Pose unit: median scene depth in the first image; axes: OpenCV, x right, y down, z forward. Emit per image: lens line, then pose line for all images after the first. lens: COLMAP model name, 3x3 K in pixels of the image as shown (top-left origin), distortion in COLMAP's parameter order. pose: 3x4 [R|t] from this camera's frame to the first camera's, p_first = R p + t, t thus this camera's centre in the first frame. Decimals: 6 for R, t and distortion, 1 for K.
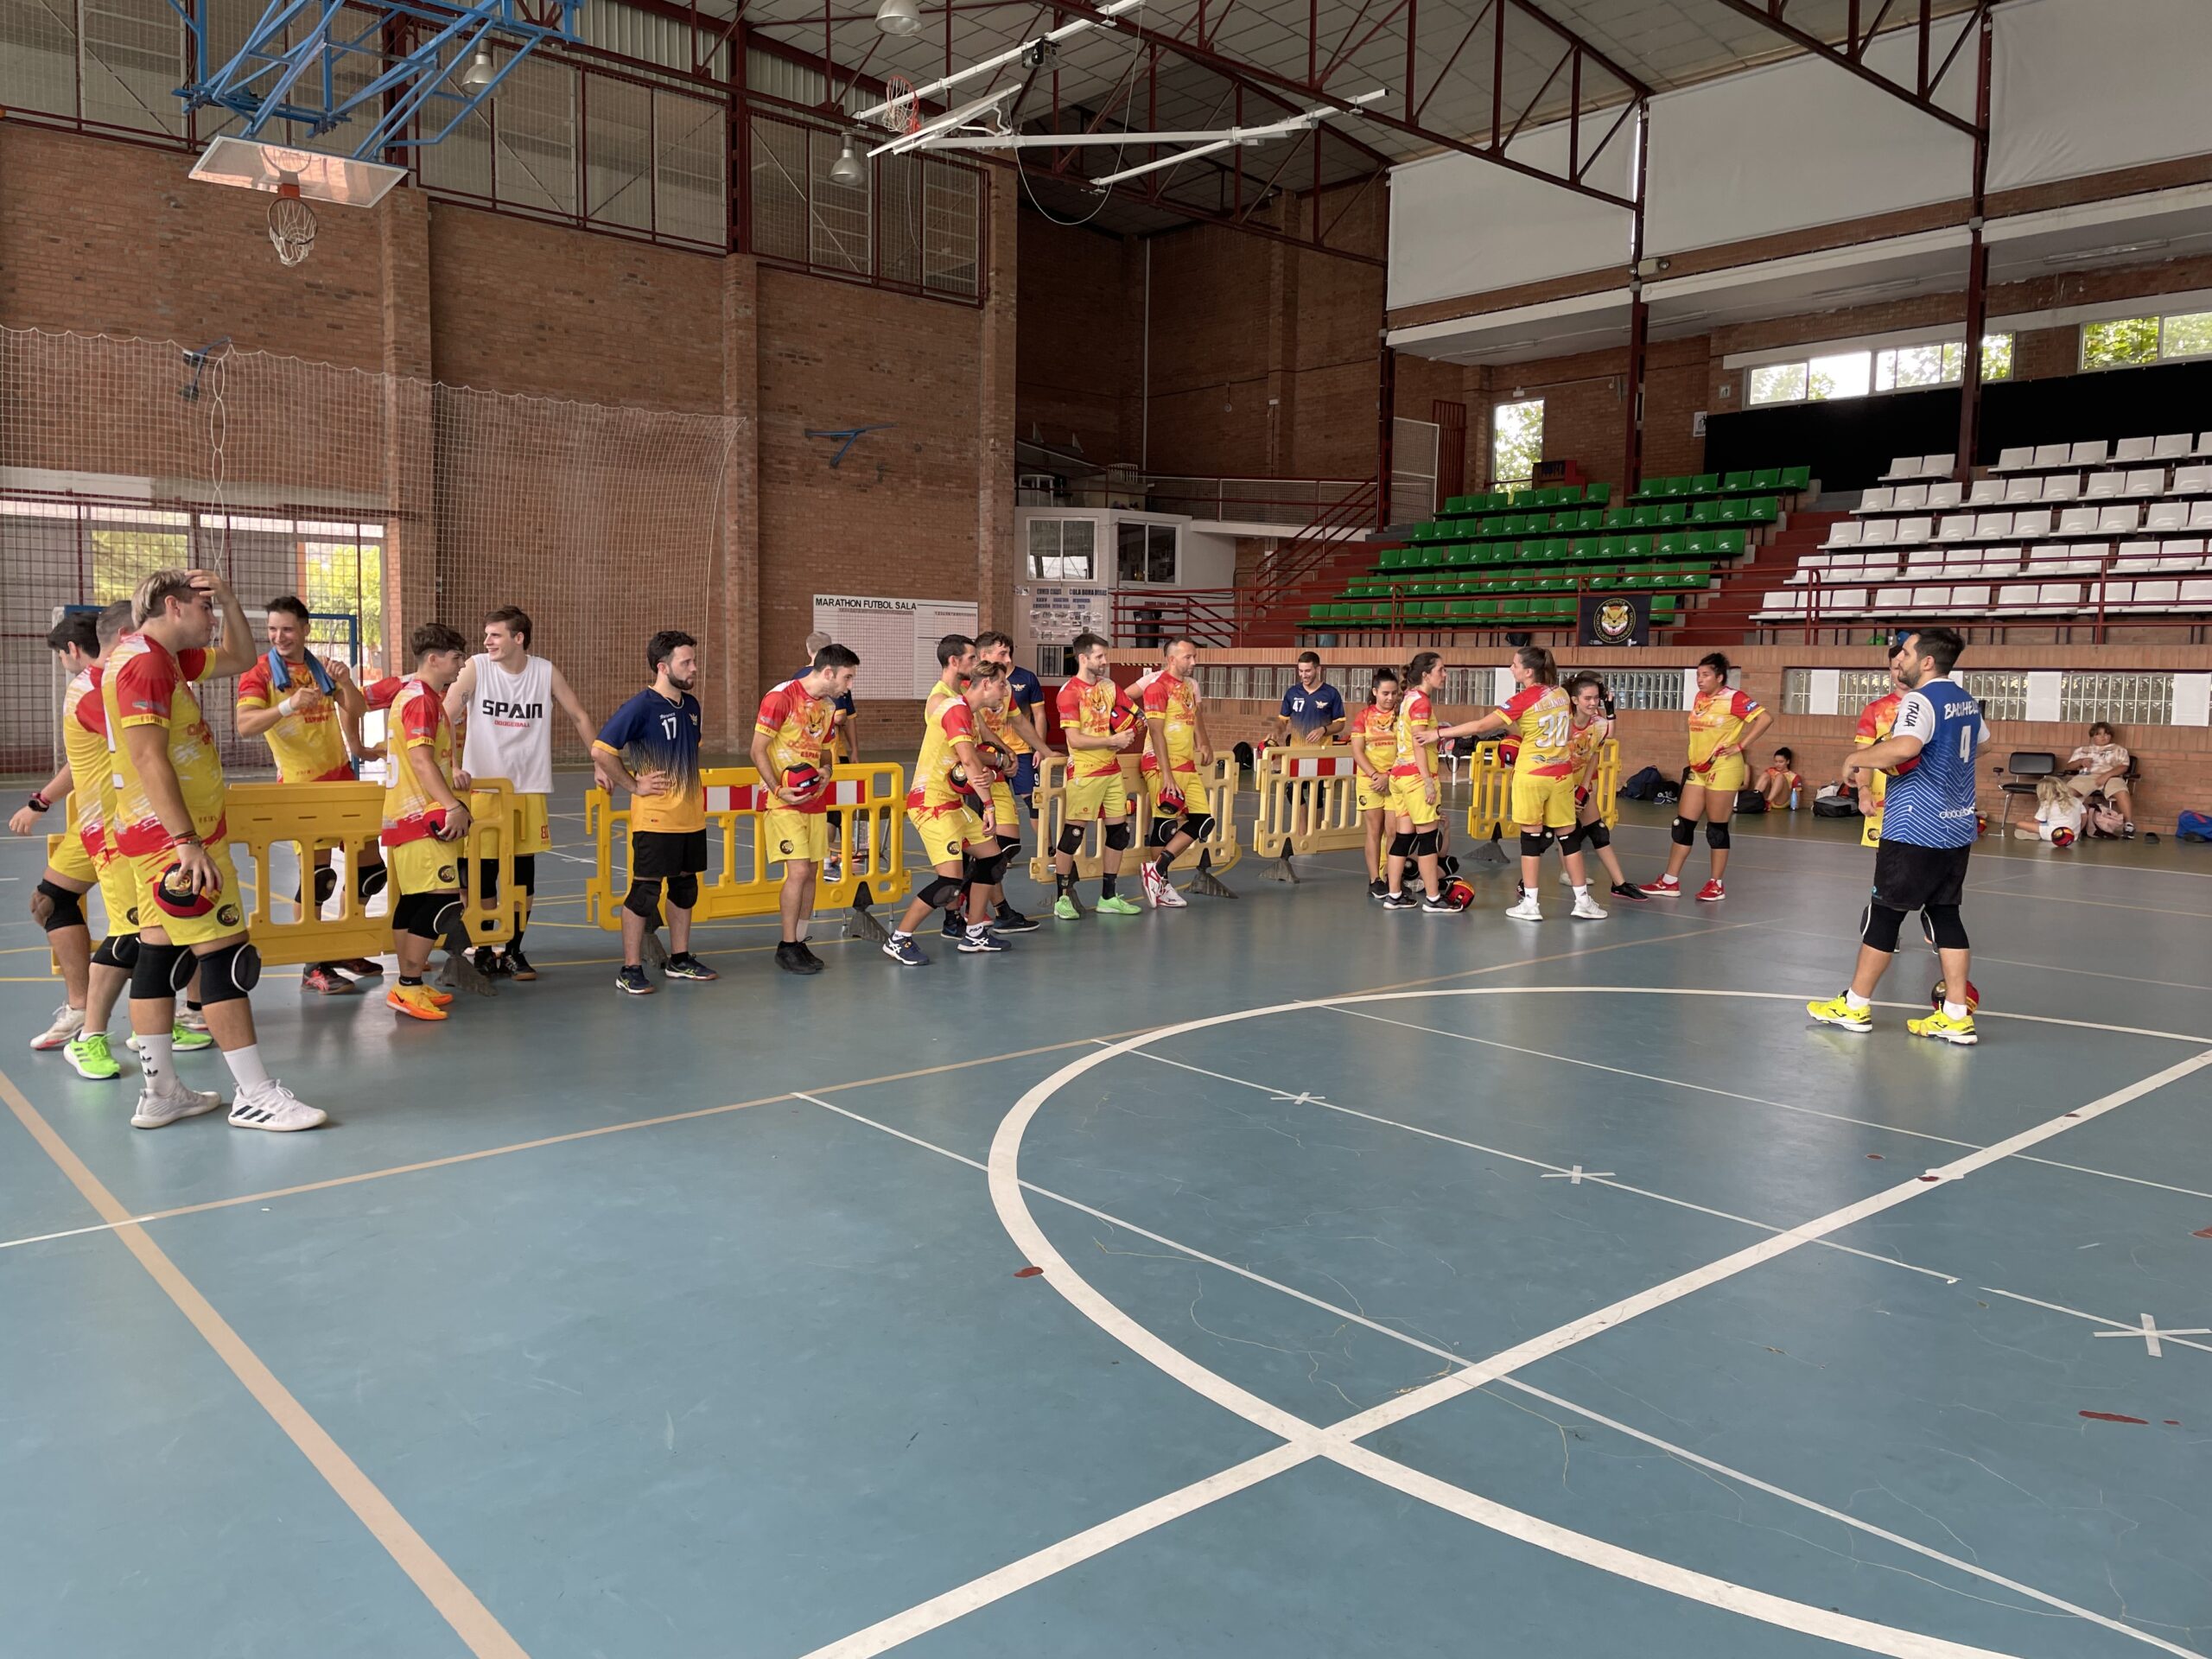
lens RADIAL K [[1637.5, 0, 1100.3], [0, 1637.5, 816.3], [0, 0, 1]] dist [0.078469, -0.100192]
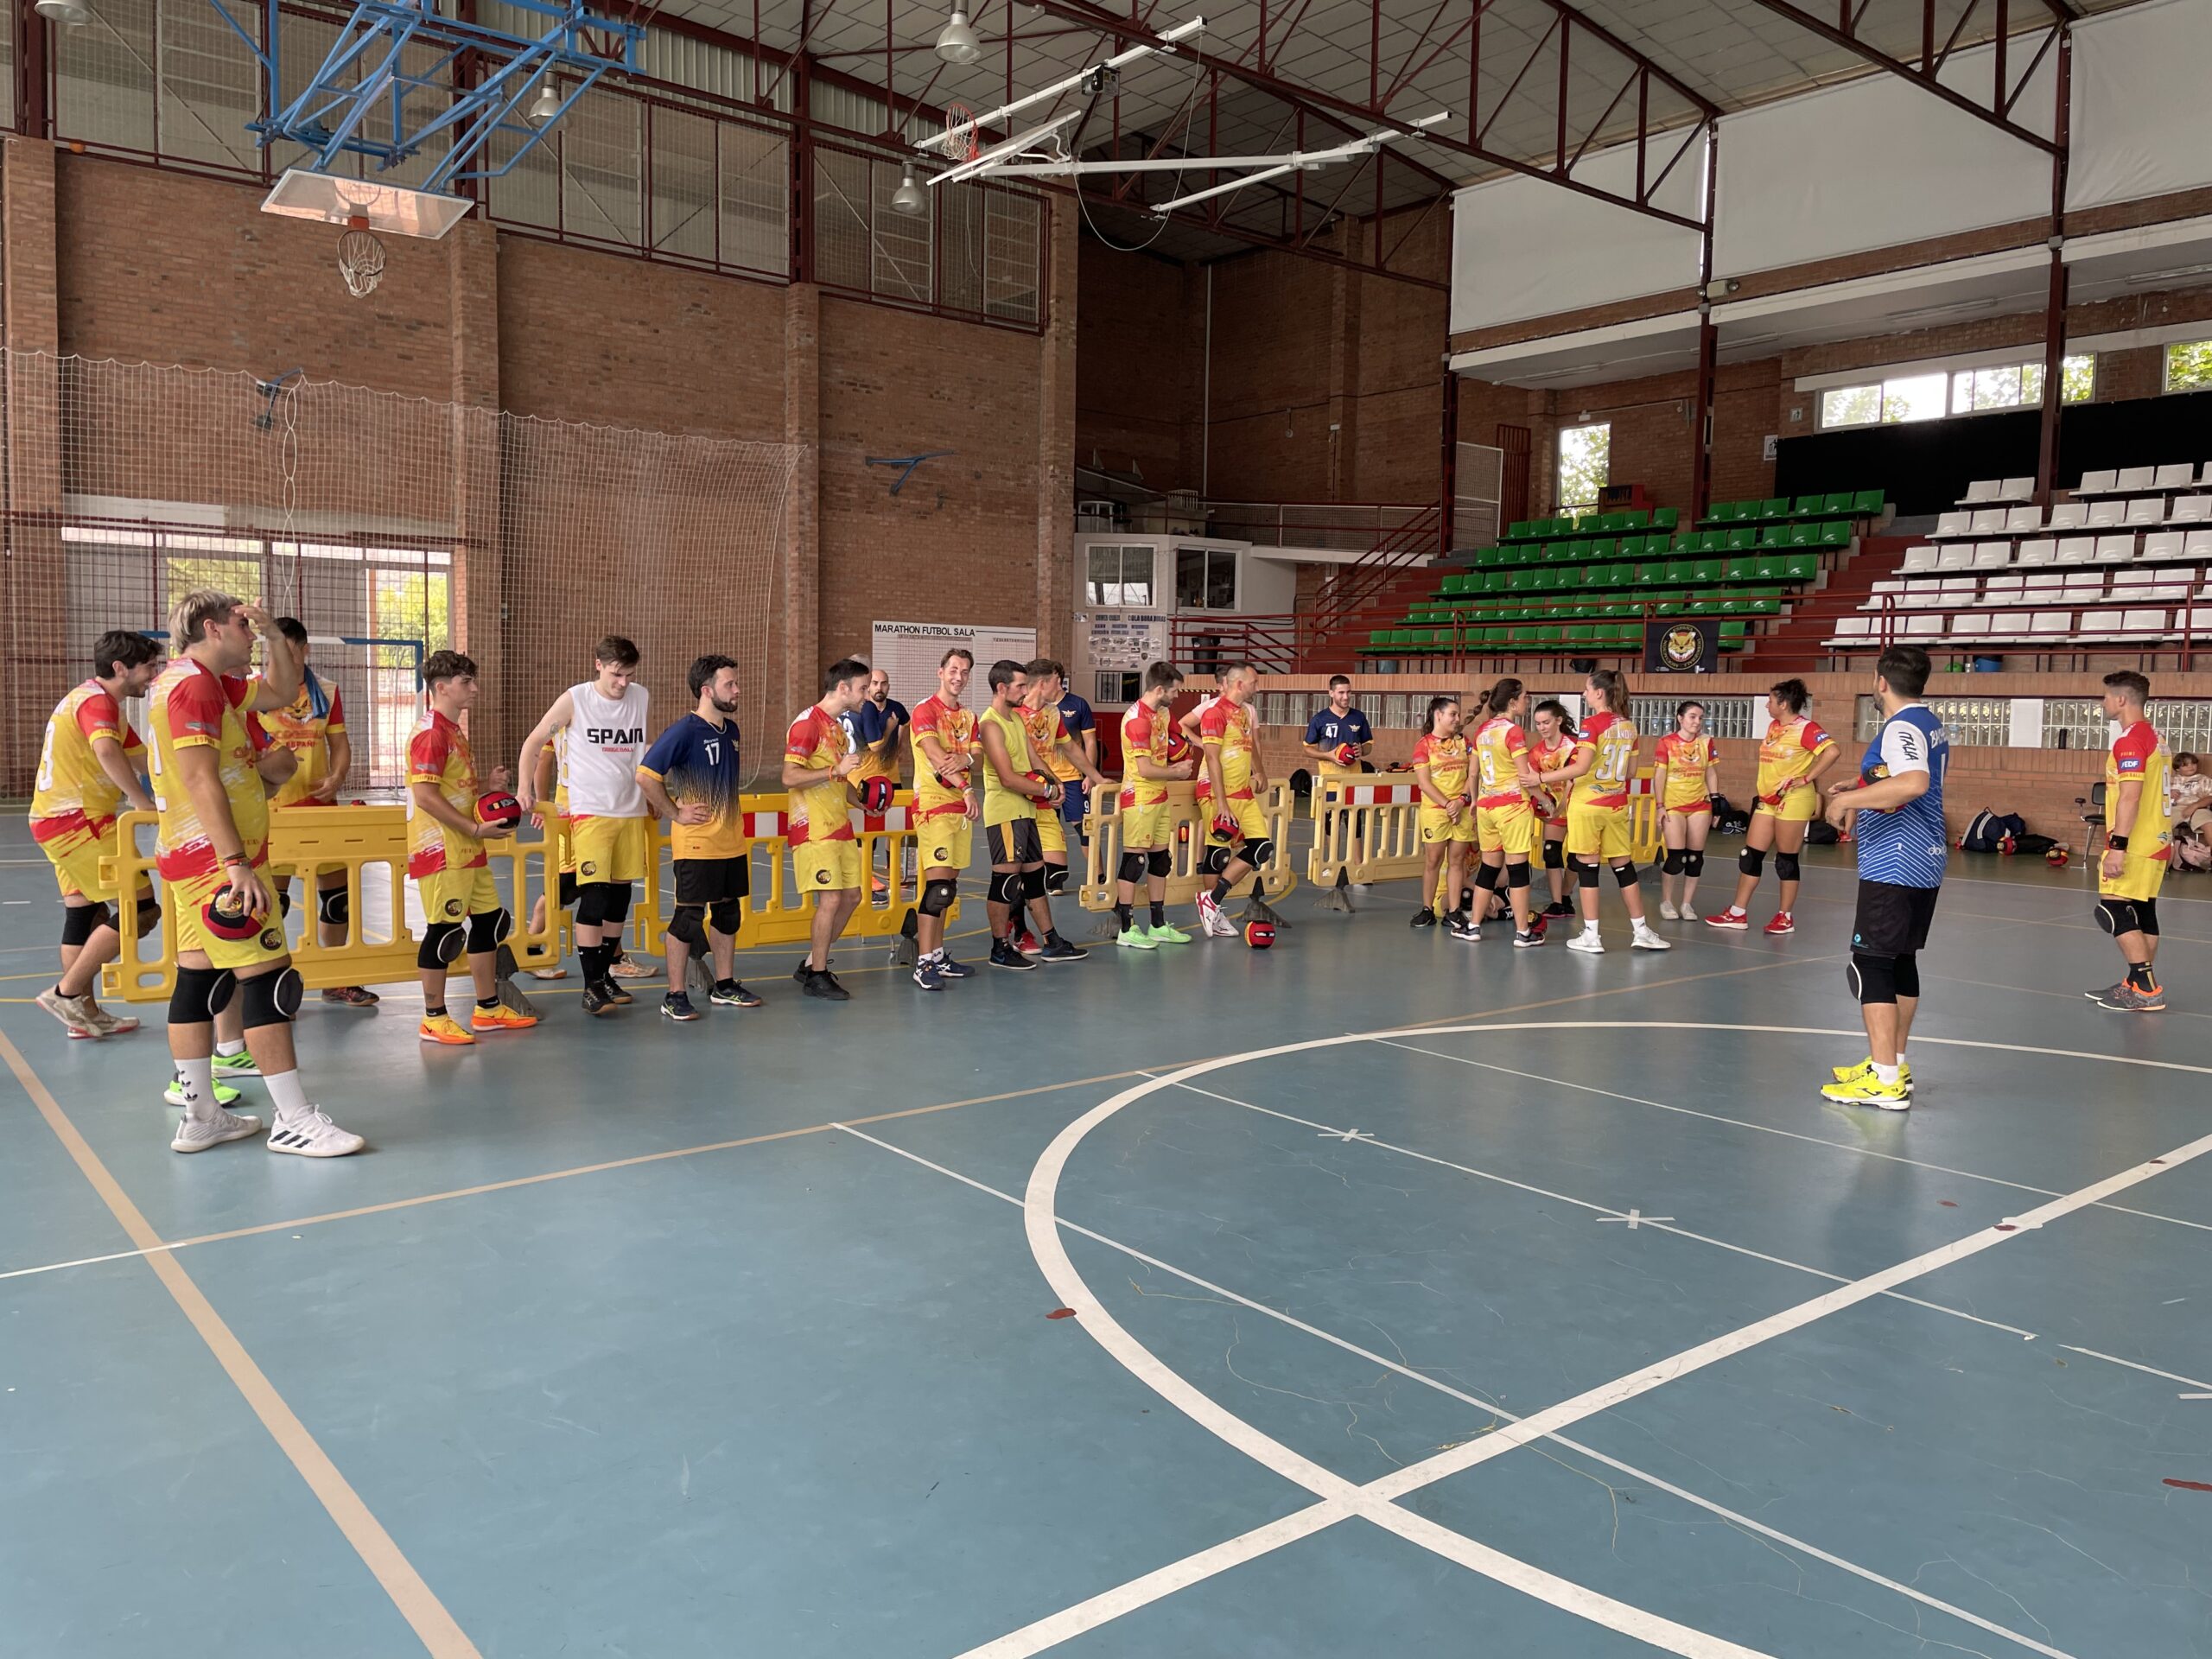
lens RADIAL K [[1637.5, 0, 1102.0], [0, 1637.5, 826.3], [0, 0, 1]] dist [0.078469, -0.100192]
pose [[0.999321, 0.004738, -0.036535, 0.002874], [-0.005106, 0.999937, -0.009980, -0.000255], [0.036485, 0.010160, 0.999283, 0.004934]]
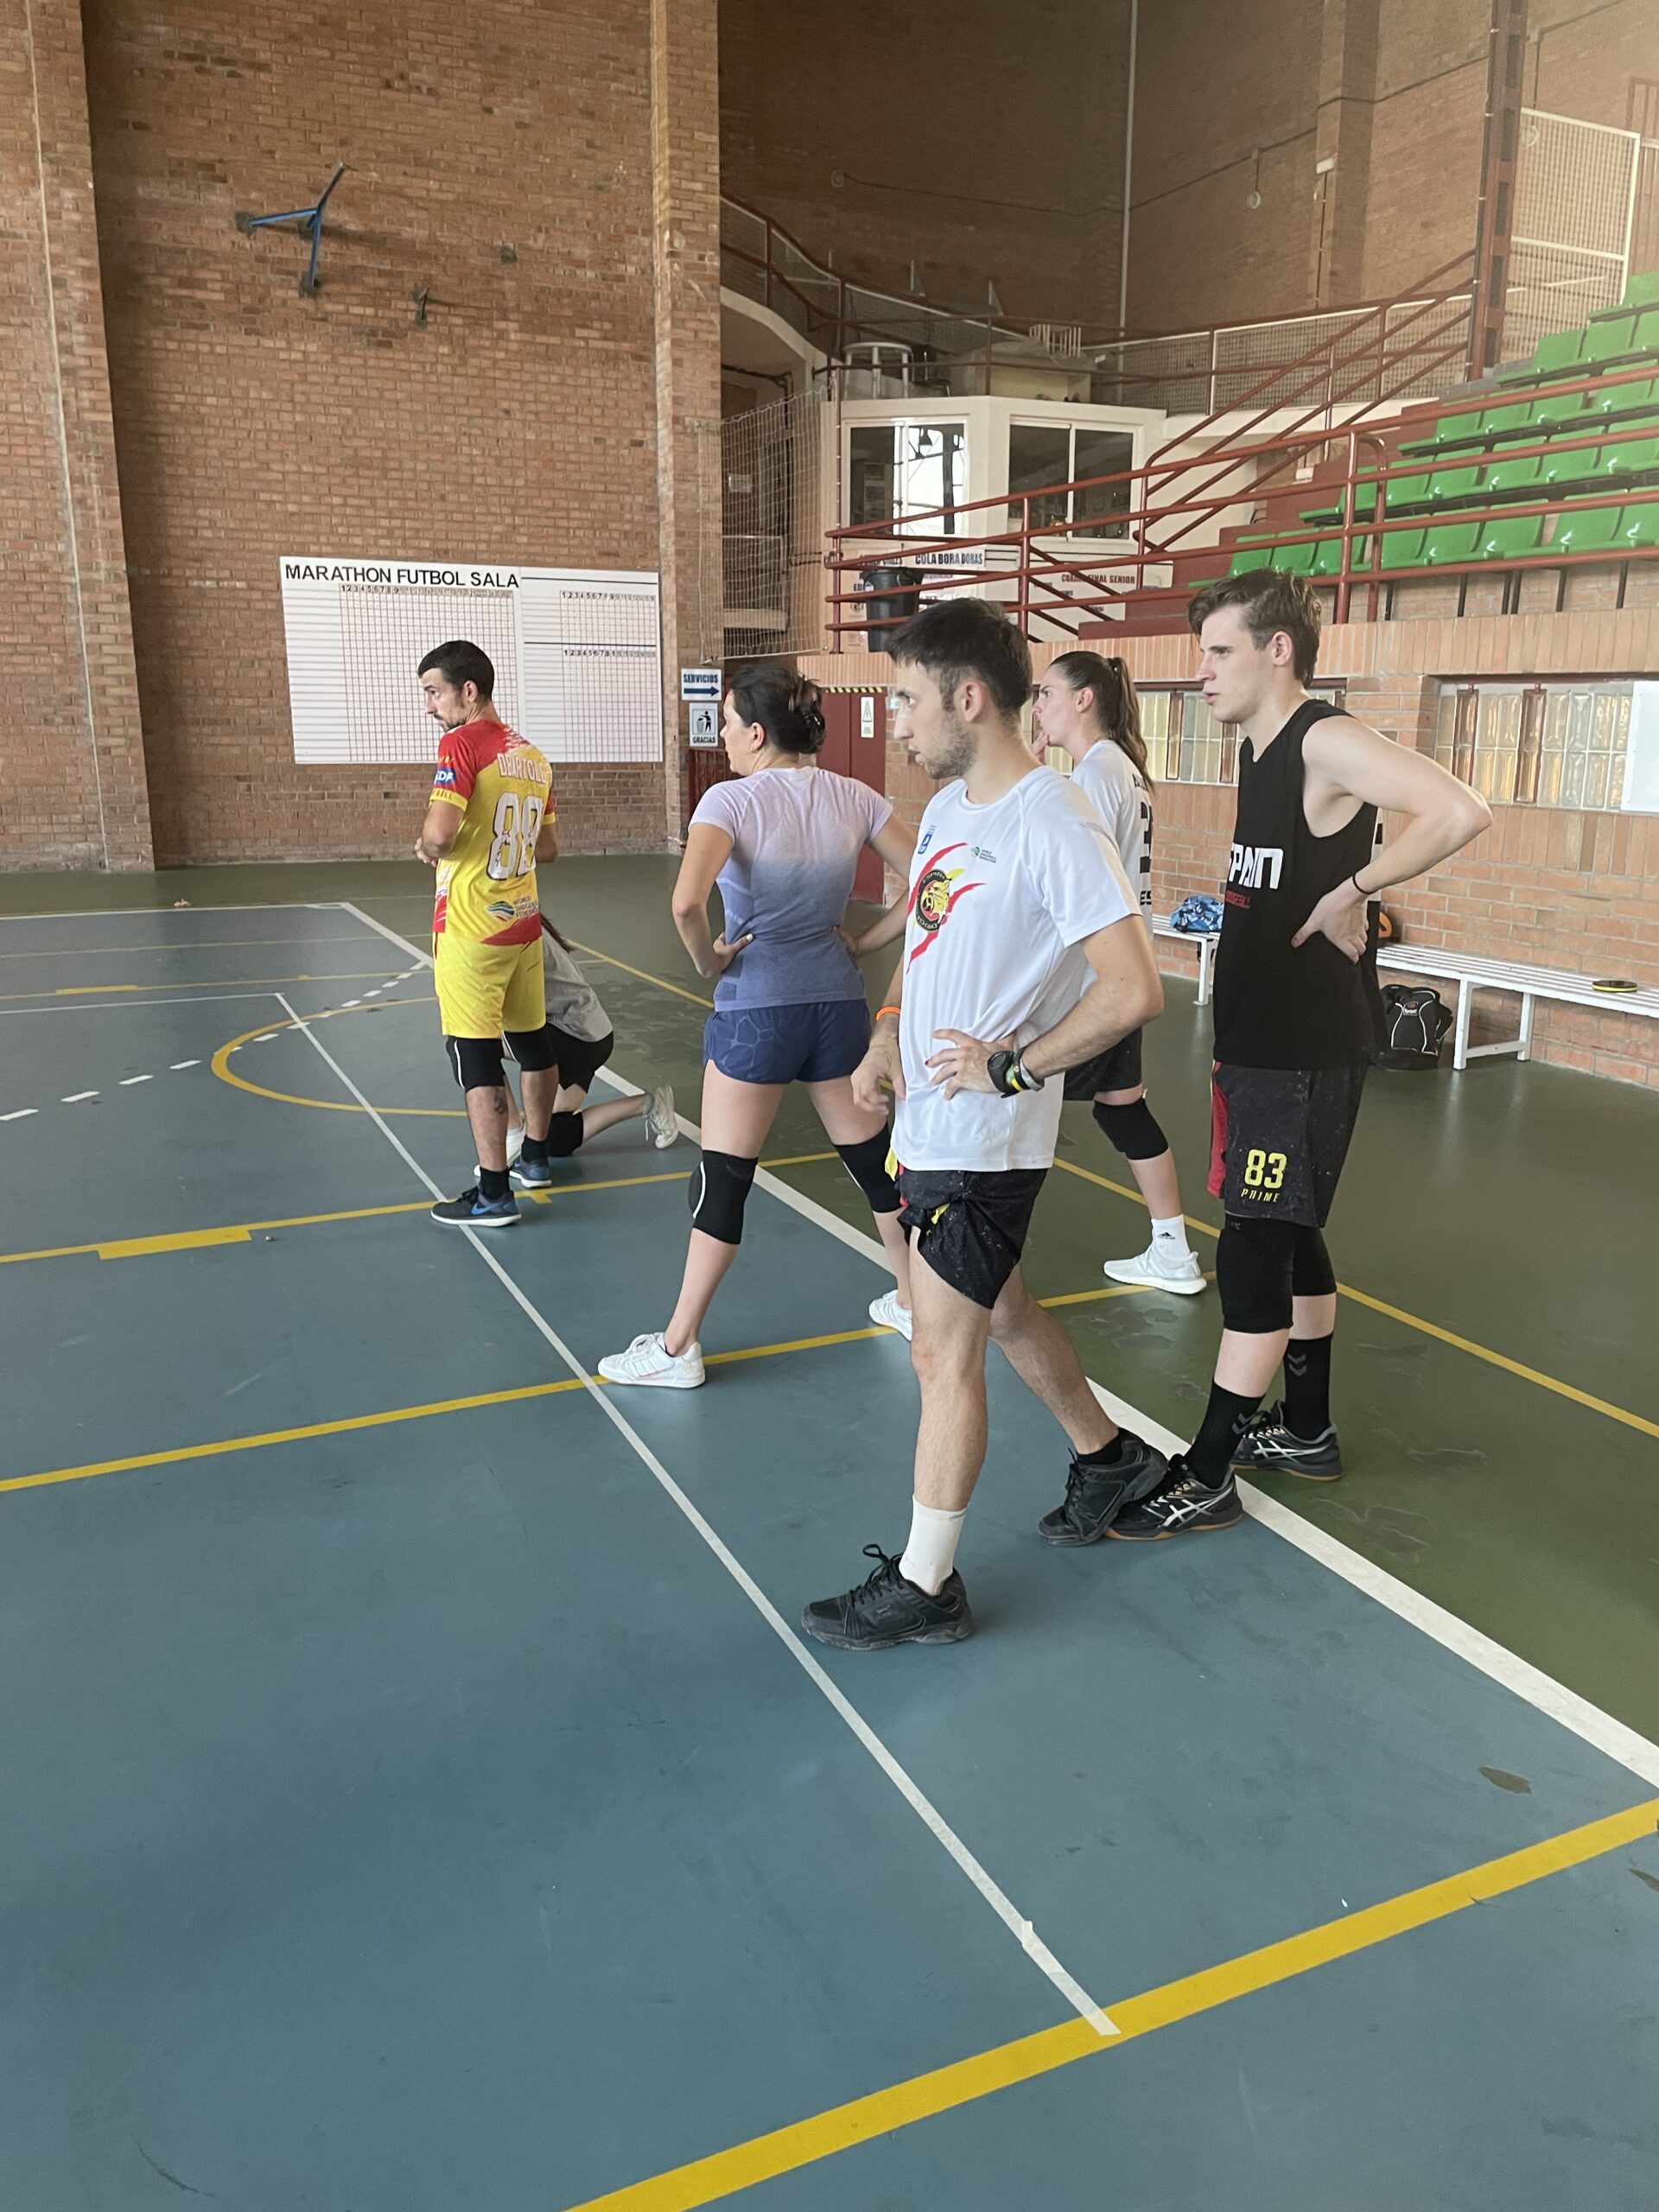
lens RADIAL K [[1637.5, 0, 846.4], [0, 1637.5, 1112.3], [0, 0, 1]] dist [0.078469, -0.100192]
pose [[0.961530, 0.055934, -0.268944, 0.165094], [-0.013309, 0.987386, 0.157771, -0.051237], [0.274376, -0.148122, 0.950146, 0.578198]]
